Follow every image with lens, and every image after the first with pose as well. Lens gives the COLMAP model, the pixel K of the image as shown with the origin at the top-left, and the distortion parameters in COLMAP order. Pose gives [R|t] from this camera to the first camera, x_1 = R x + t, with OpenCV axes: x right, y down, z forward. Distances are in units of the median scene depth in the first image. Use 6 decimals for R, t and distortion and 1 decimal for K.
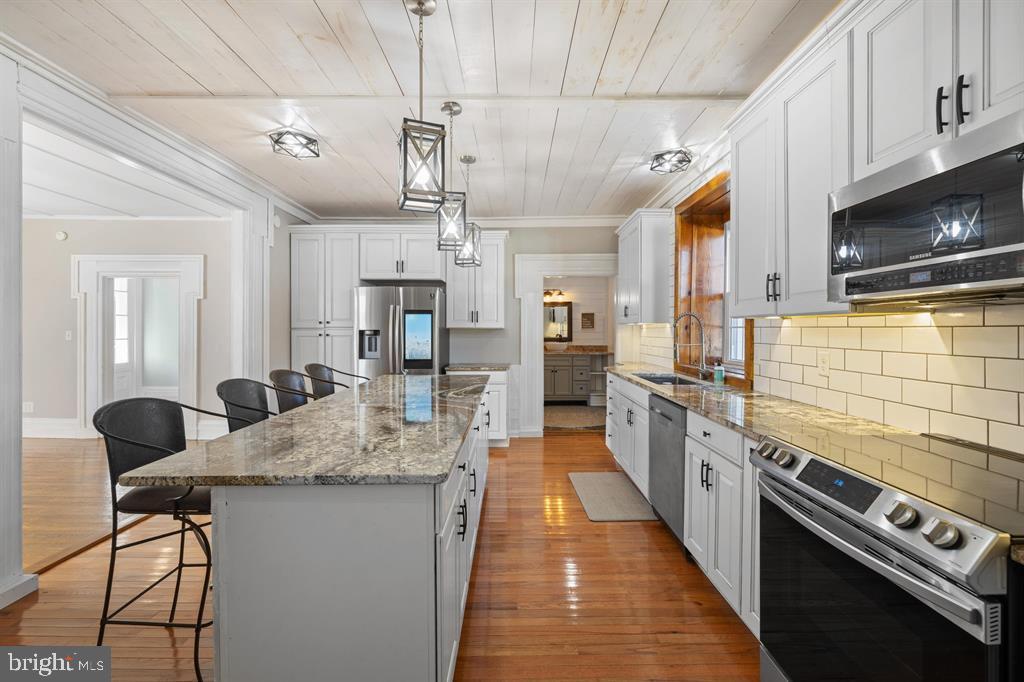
lens RADIAL K [[424.3, 0, 512.0], [0, 424.3, 341.0], [0, 0, 1]] dist [-0.001206, 0.000125]
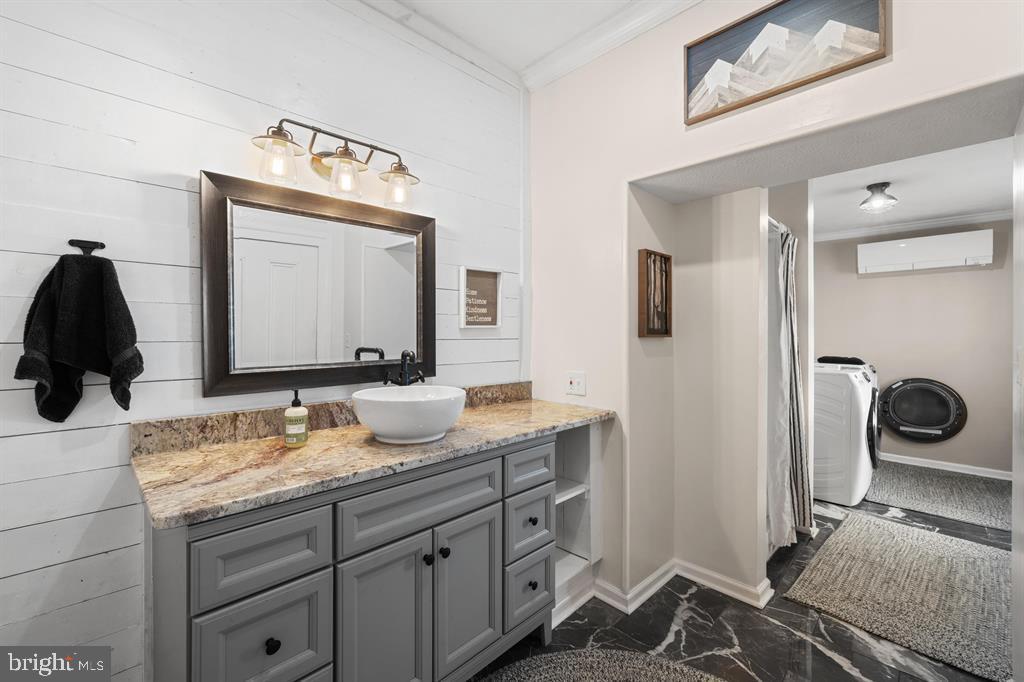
lens RADIAL K [[424.3, 0, 512.0], [0, 424.3, 341.0], [0, 0, 1]] dist [-0.001206, 0.000125]
pose [[0.711186, -0.005329, 0.702984, -0.004999], [0.006255, 0.999980, 0.001252, -0.018881], [-0.702976, 0.003507, 0.711205, 0.786604]]
